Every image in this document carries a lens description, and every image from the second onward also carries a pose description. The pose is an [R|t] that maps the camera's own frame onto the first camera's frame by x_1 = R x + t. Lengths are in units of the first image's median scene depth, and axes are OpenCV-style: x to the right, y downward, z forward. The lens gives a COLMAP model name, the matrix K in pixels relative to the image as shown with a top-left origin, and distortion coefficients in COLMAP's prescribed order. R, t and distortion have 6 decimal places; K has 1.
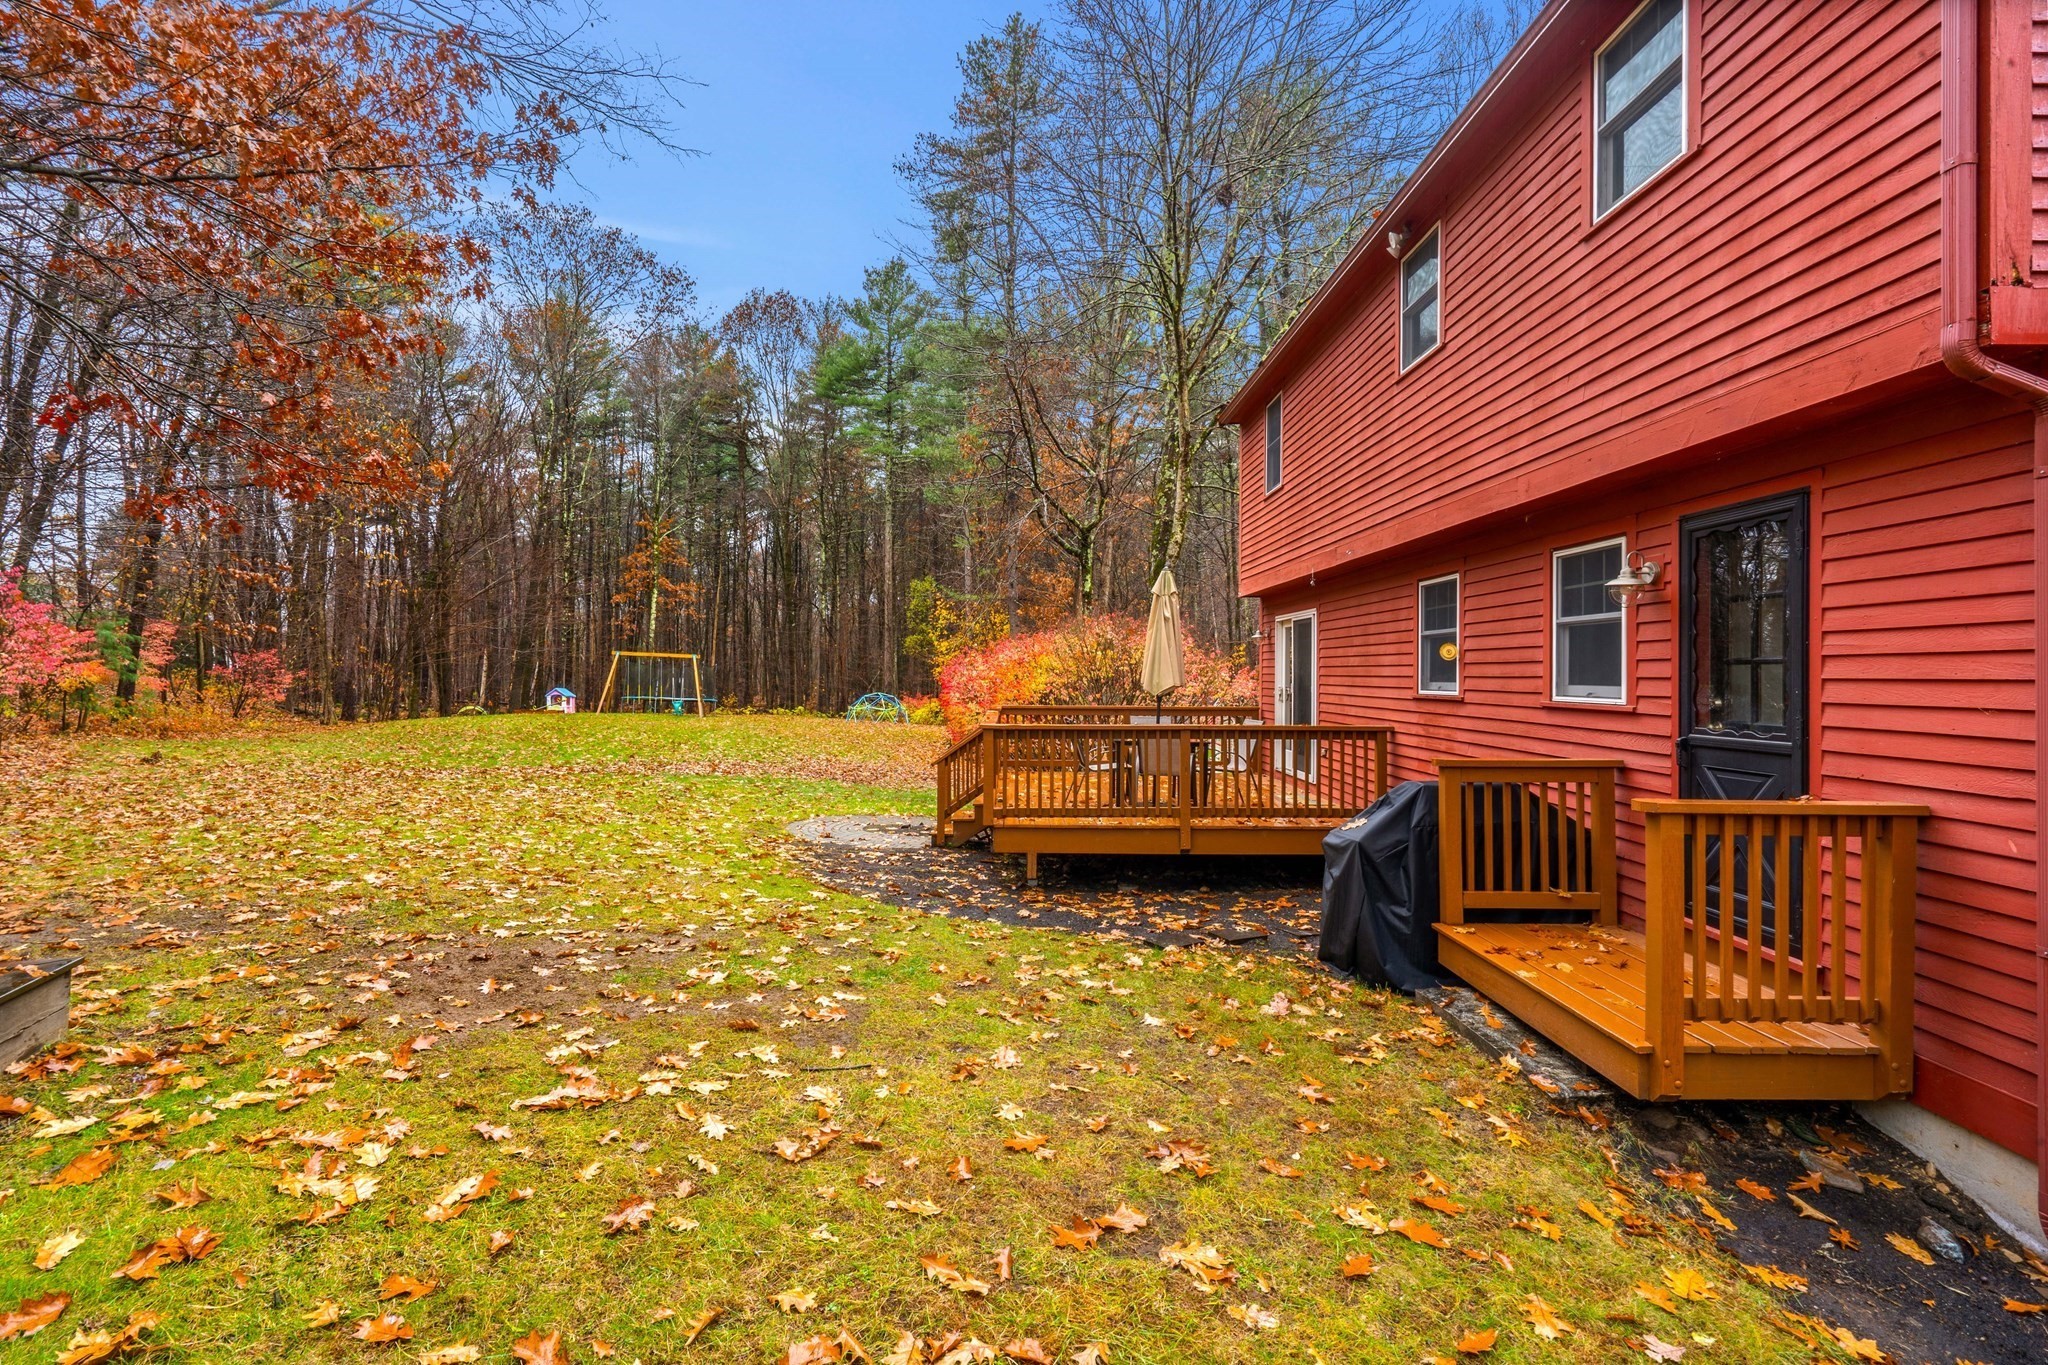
lens RADIAL K [[1011.6, 0, 1029.6], [0, 1011.6, 676.4], [0, 0, 1]] dist [-0.001291, 0.000333]
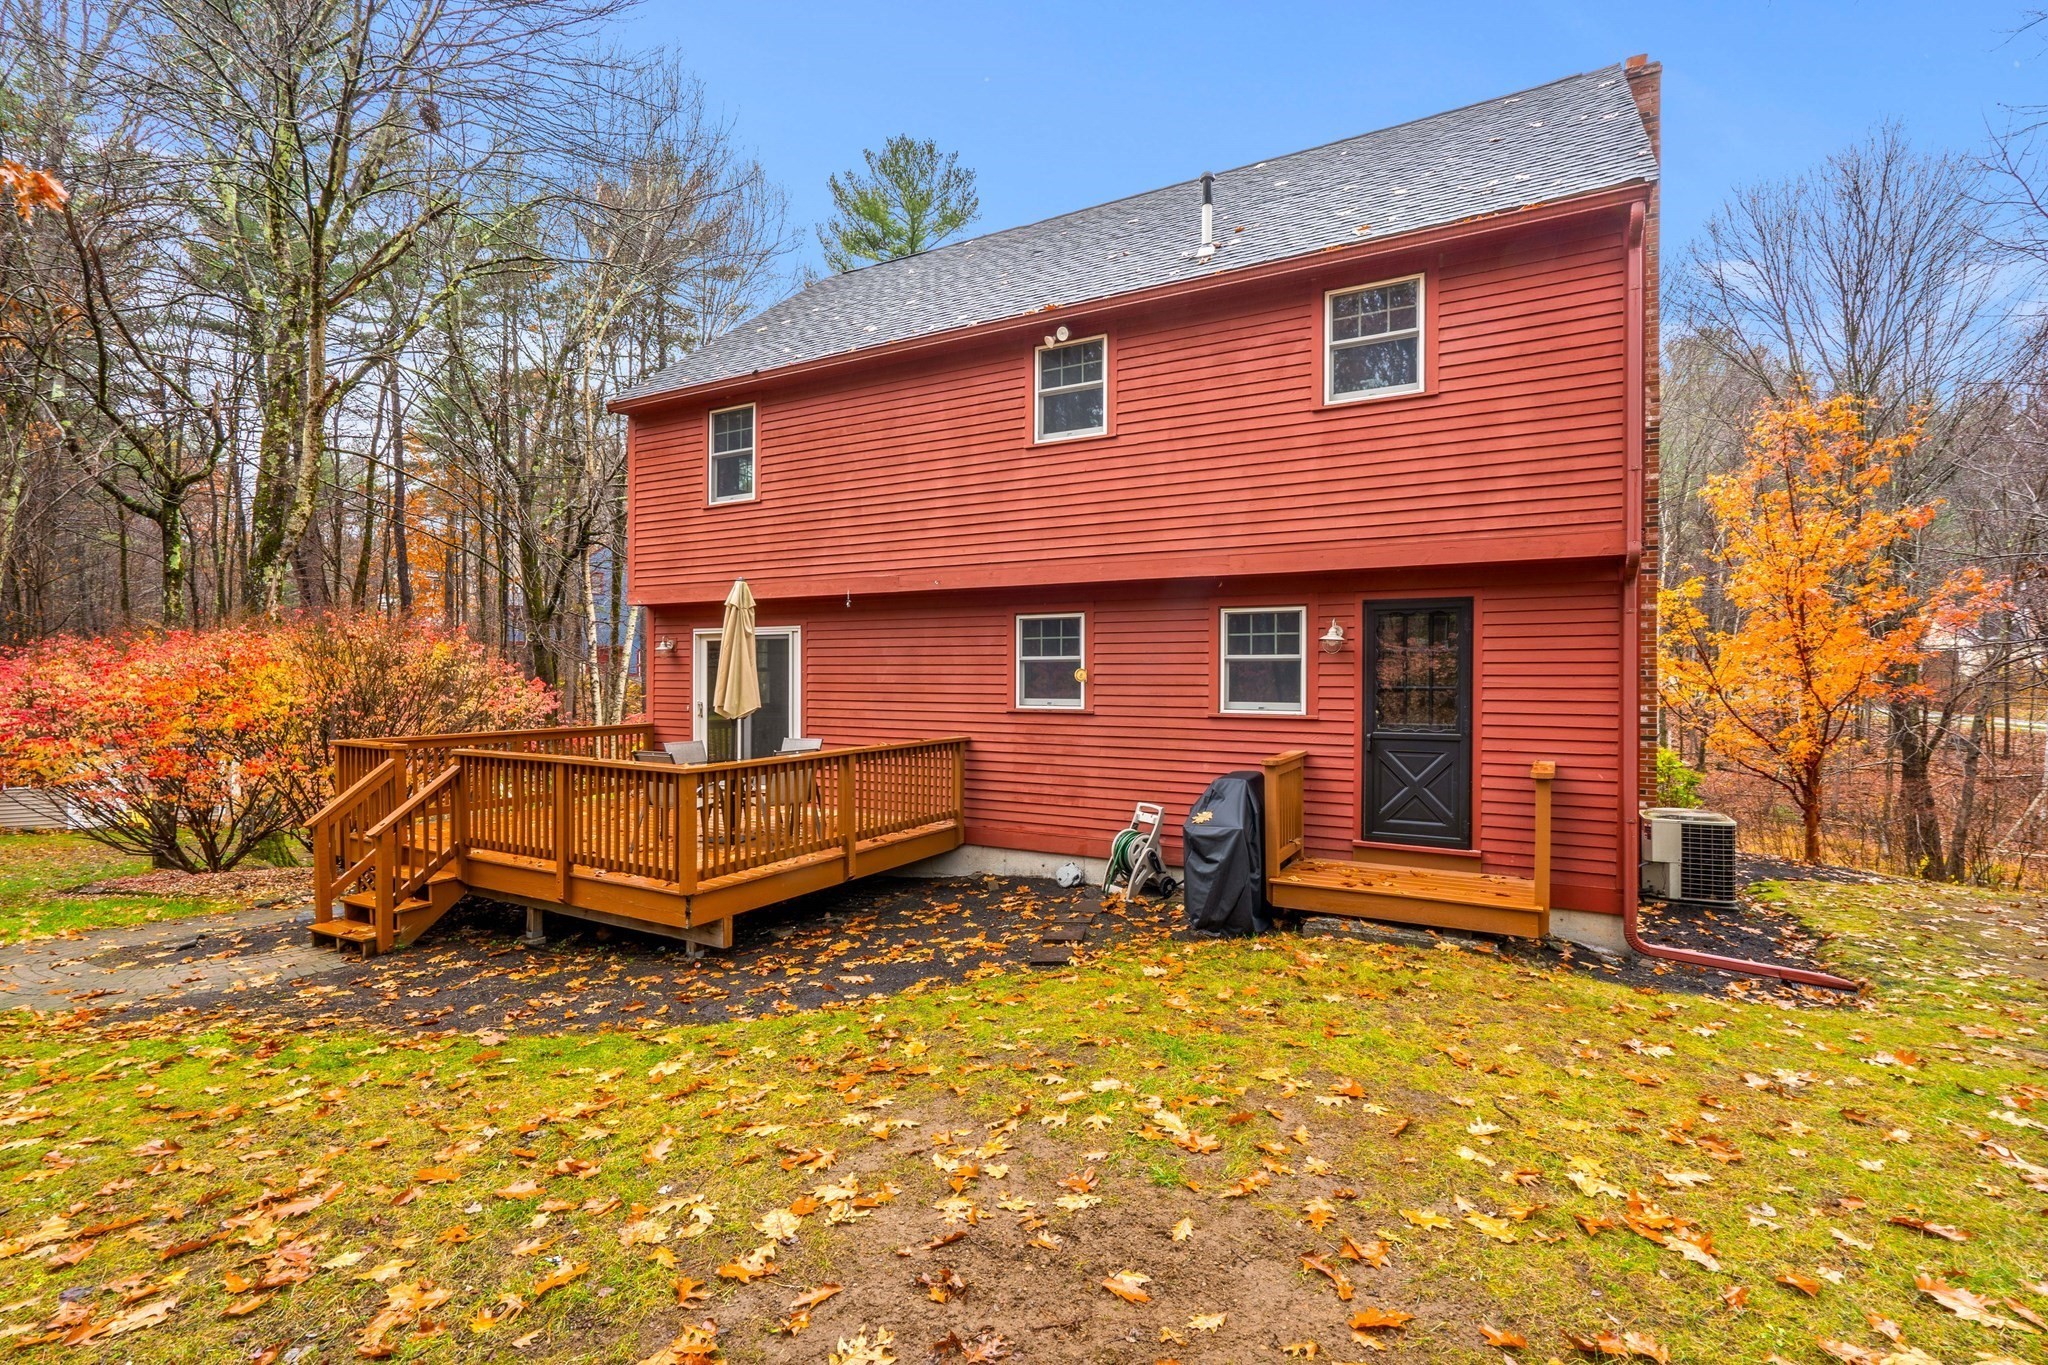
lens RADIAL K [[940.5, 0, 1029.3], [0, 940.5, 680.8], [0, 0, 1]] dist [-0.005615, 0.003777]
pose [[0.496839, -0.008232, 0.867804, -0.875636], [0.003268, 0.999966, 0.007615, -0.036617], [-0.867836, -0.000947, 0.496849, 0.649614]]
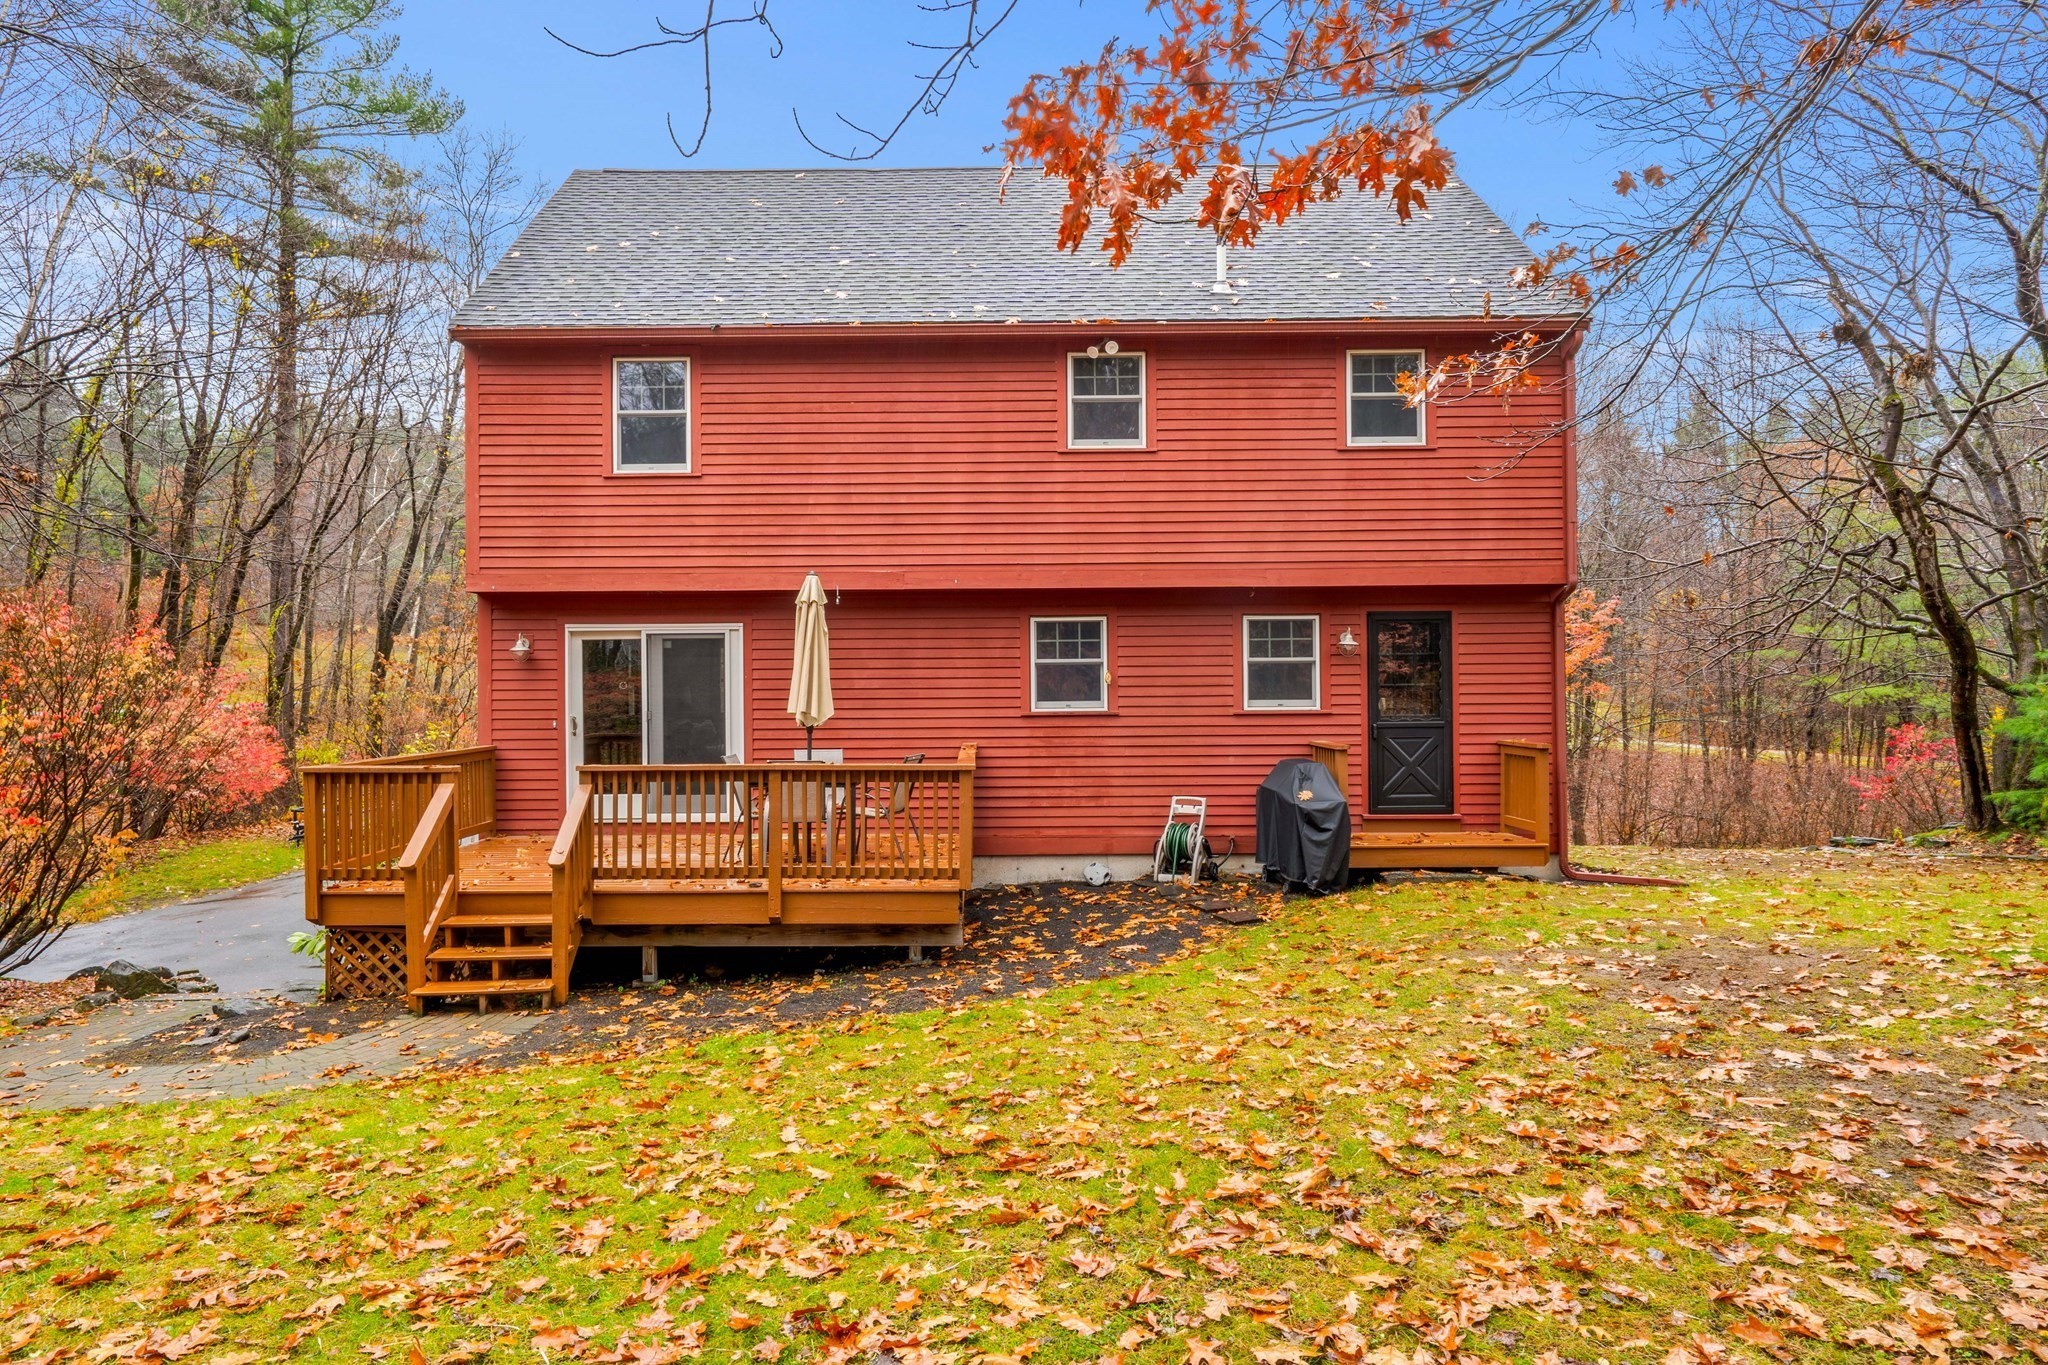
lens RADIAL K [[1239.0, 0, 1018.0], [0, 1239.0, 690.1], [0, 0, 1]] dist [0.000960, -0.000482]
pose [[0.012914, 0.005205, 0.999903, -1.612418], [0.012223, 0.999911, -0.005363, -0.001428], [-0.999842, 0.012291, 0.012849, 1.505088]]
